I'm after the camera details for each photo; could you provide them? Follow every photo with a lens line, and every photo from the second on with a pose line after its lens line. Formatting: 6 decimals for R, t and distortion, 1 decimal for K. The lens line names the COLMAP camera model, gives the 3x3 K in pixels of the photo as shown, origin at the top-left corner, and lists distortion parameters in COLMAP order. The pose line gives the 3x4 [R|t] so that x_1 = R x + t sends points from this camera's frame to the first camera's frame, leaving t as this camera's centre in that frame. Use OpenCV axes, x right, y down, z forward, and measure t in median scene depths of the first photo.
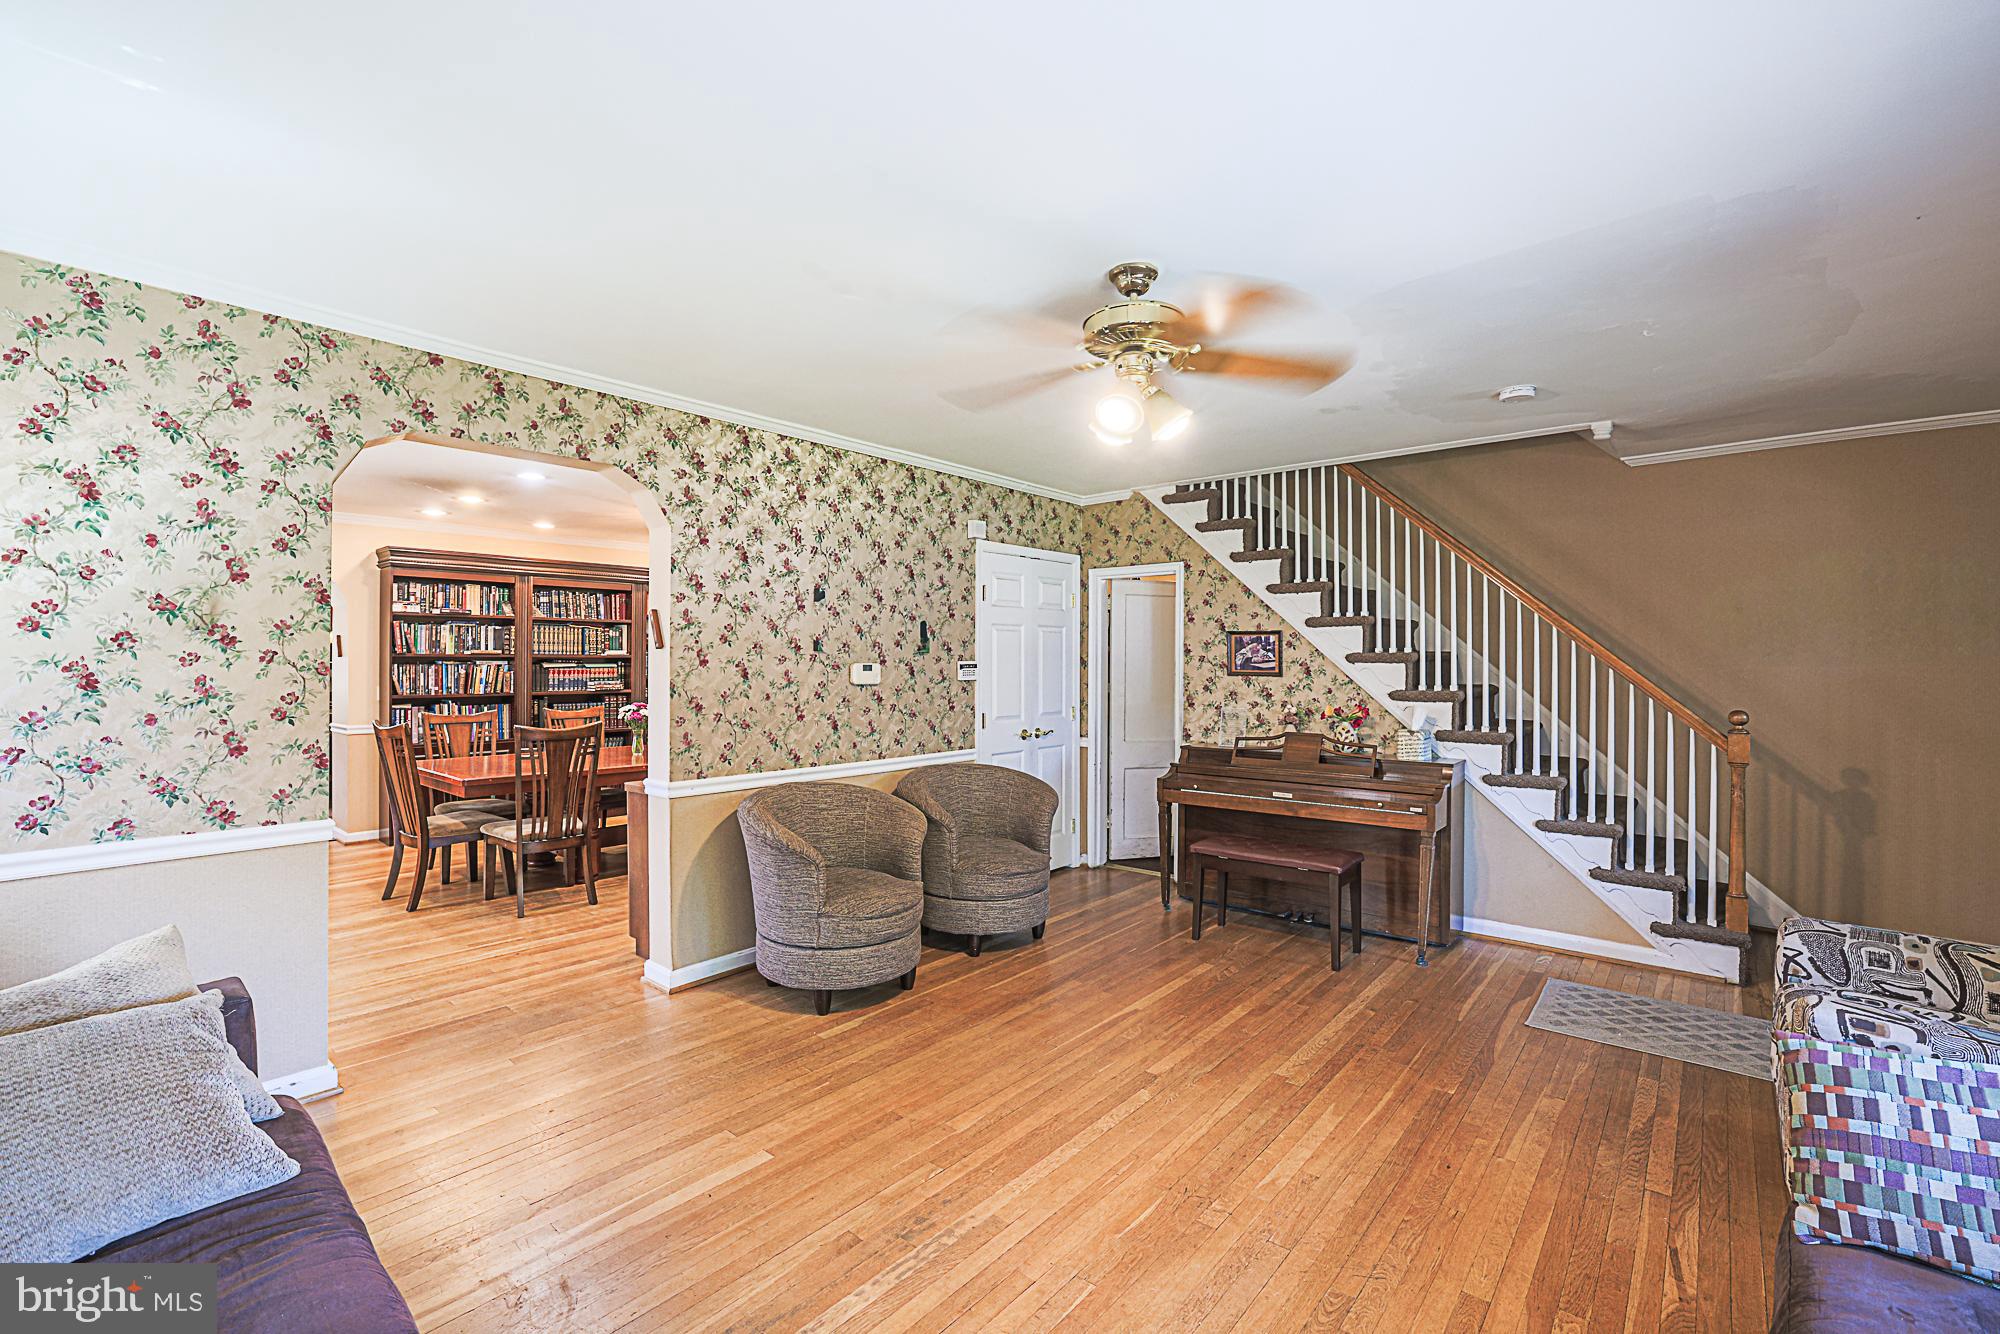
lens RADIAL K [[876.1, 0, 1006.9], [0, 876.1, 651.2], [0, 0, 1]] dist [-0.032793, 0.006406]
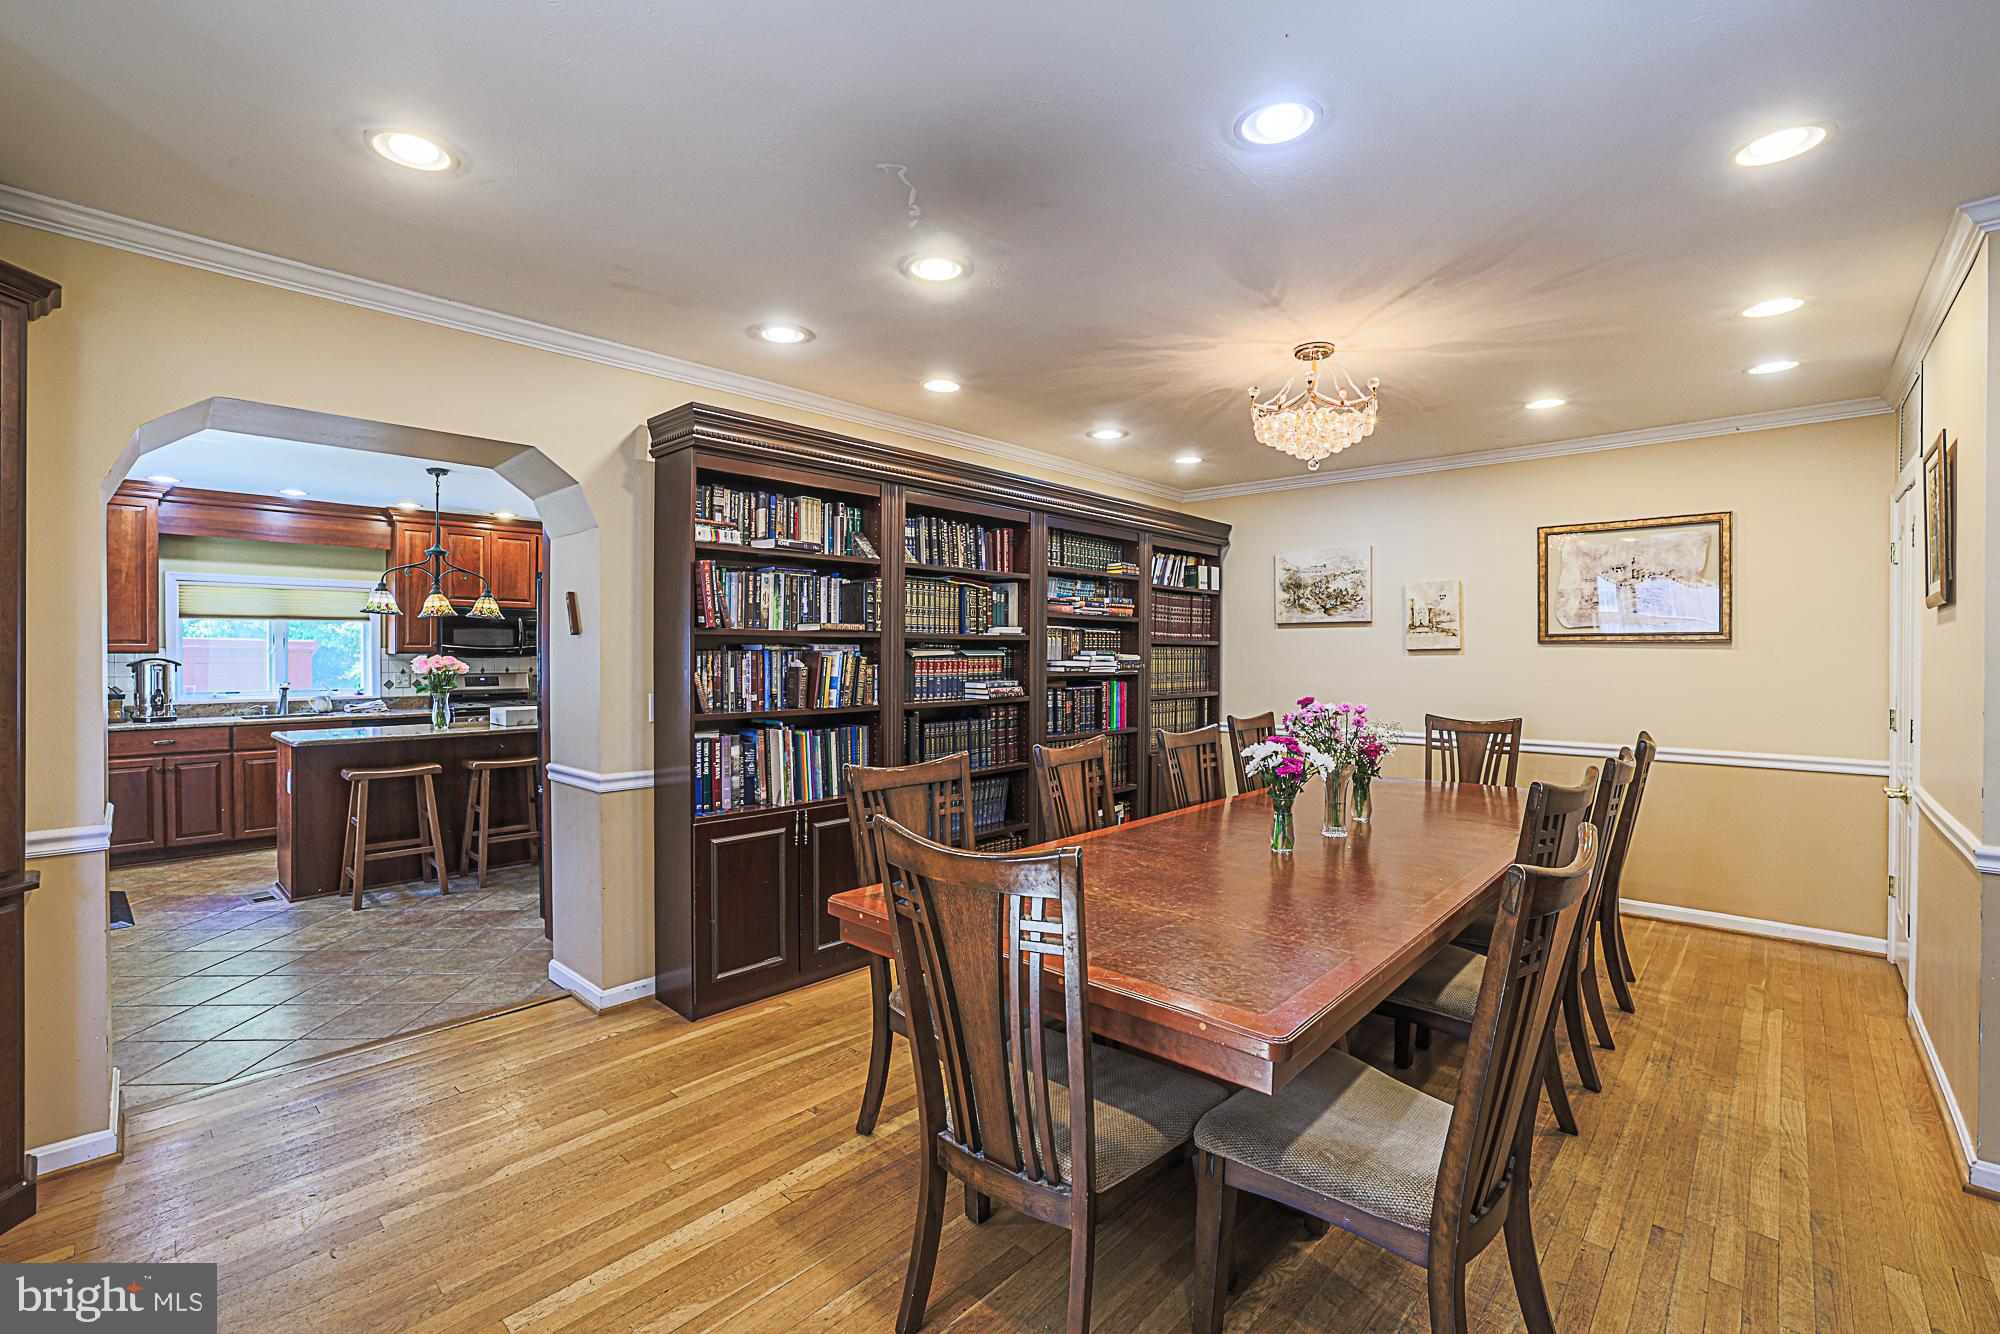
lens RADIAL K [[876.1, 0, 1012.8], [0, 876.1, 656.7], [0, 0, 1]] dist [-0.032793, 0.006406]
pose [[0.999813, 0.001977, -0.019235, -0.481176], [-0.001533, 0.999732, 0.023104, 0.006414], [0.019275, -0.023070, 0.999548, 0.471354]]
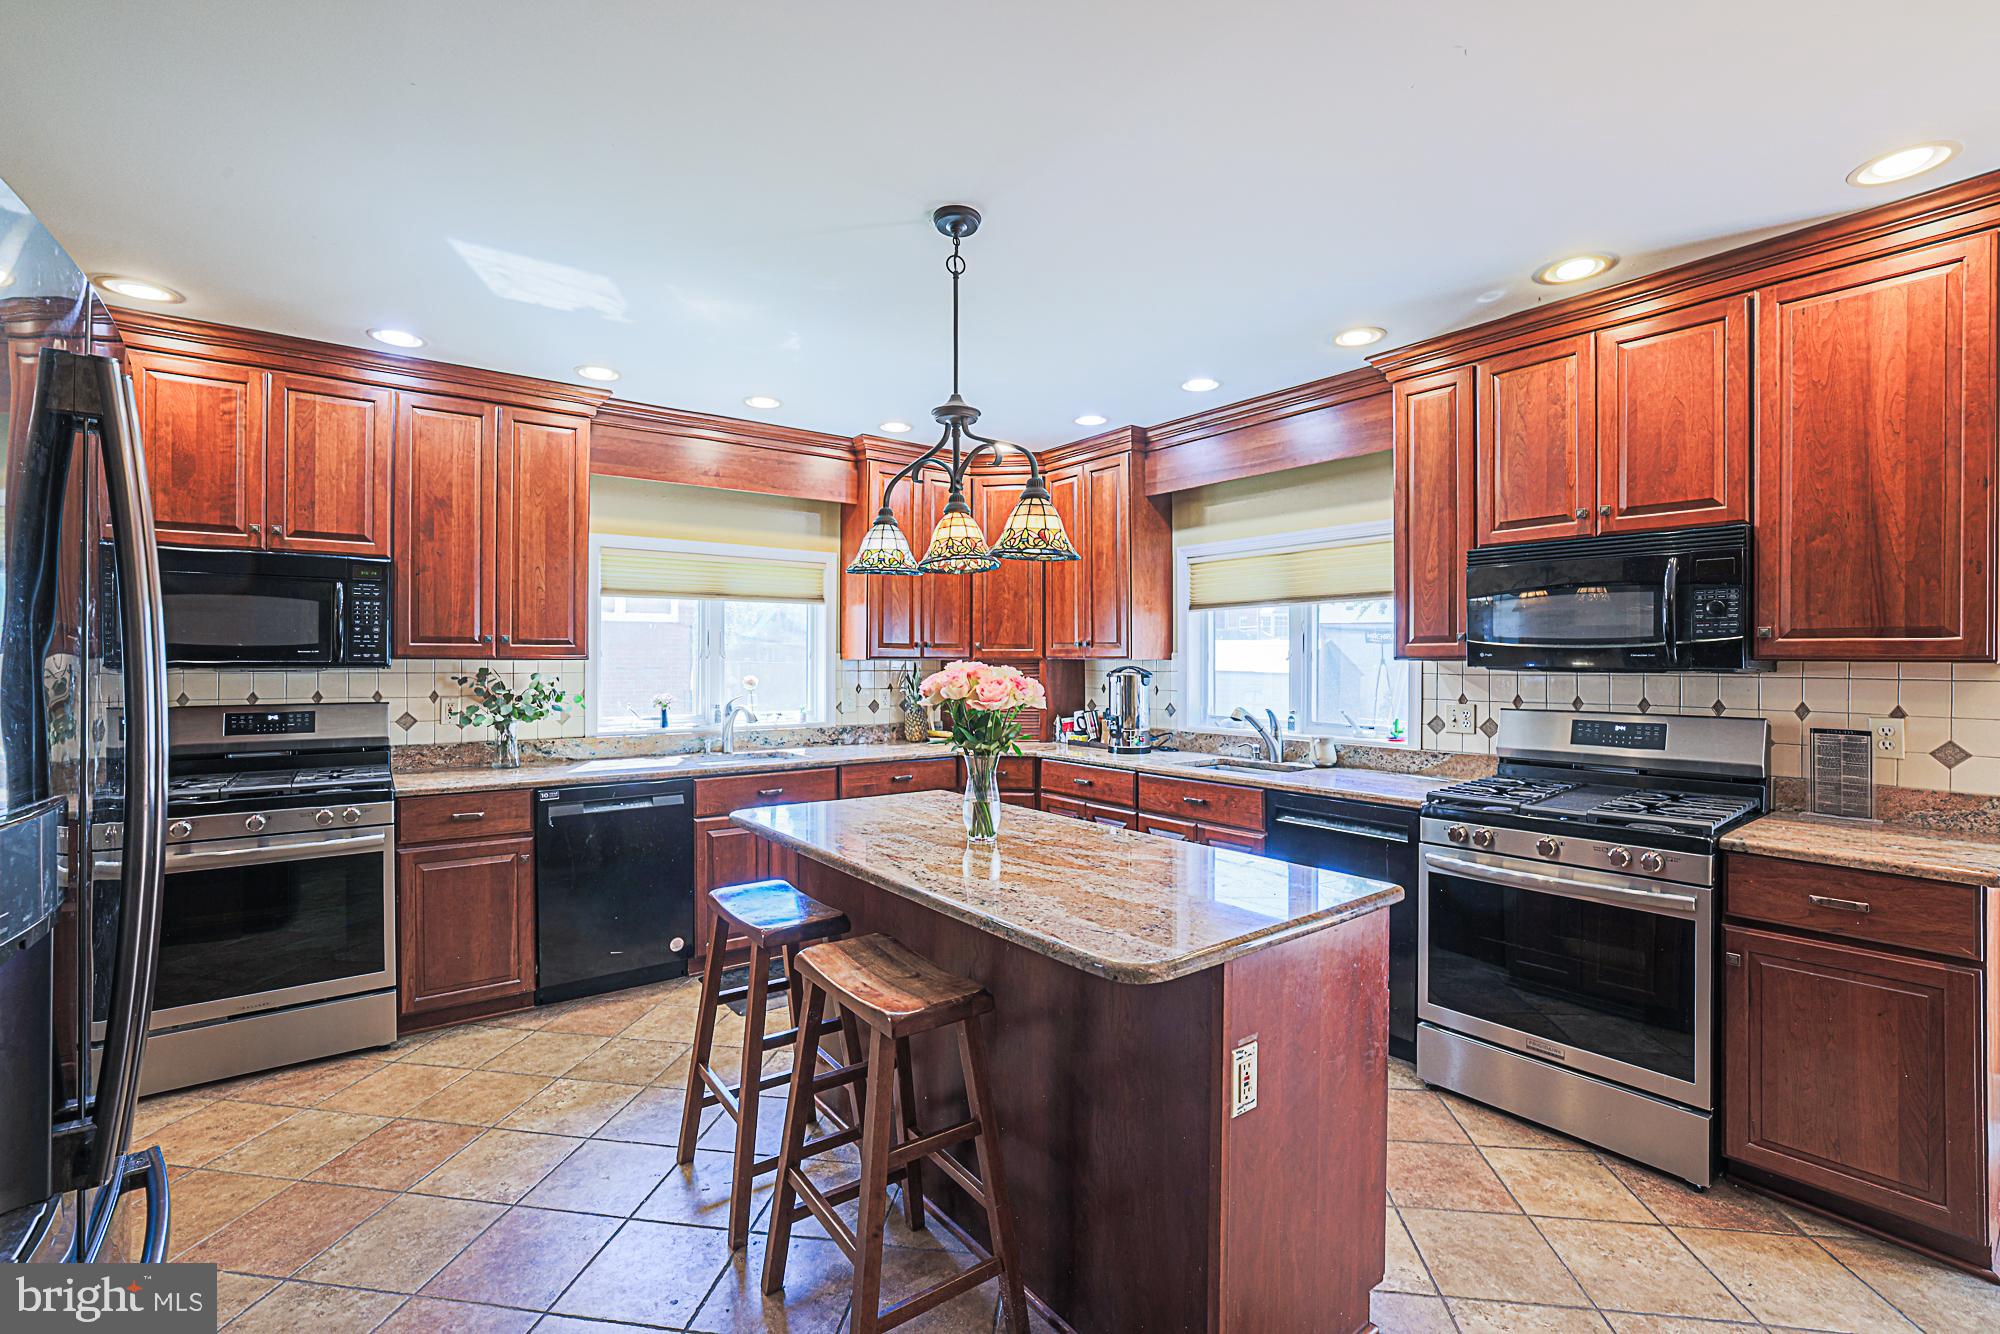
lens RADIAL K [[876.1, 0, 994.4], [0, 876.1, 652.0], [0, 0, 1]] dist [-0.032793, 0.006406]
pose [[-0.219012, -0.011461, -0.975655, -0.693983], [0.014226, 0.999787, -0.014938, 0.025569], [0.975618, -0.017151, -0.218803, 1.308000]]
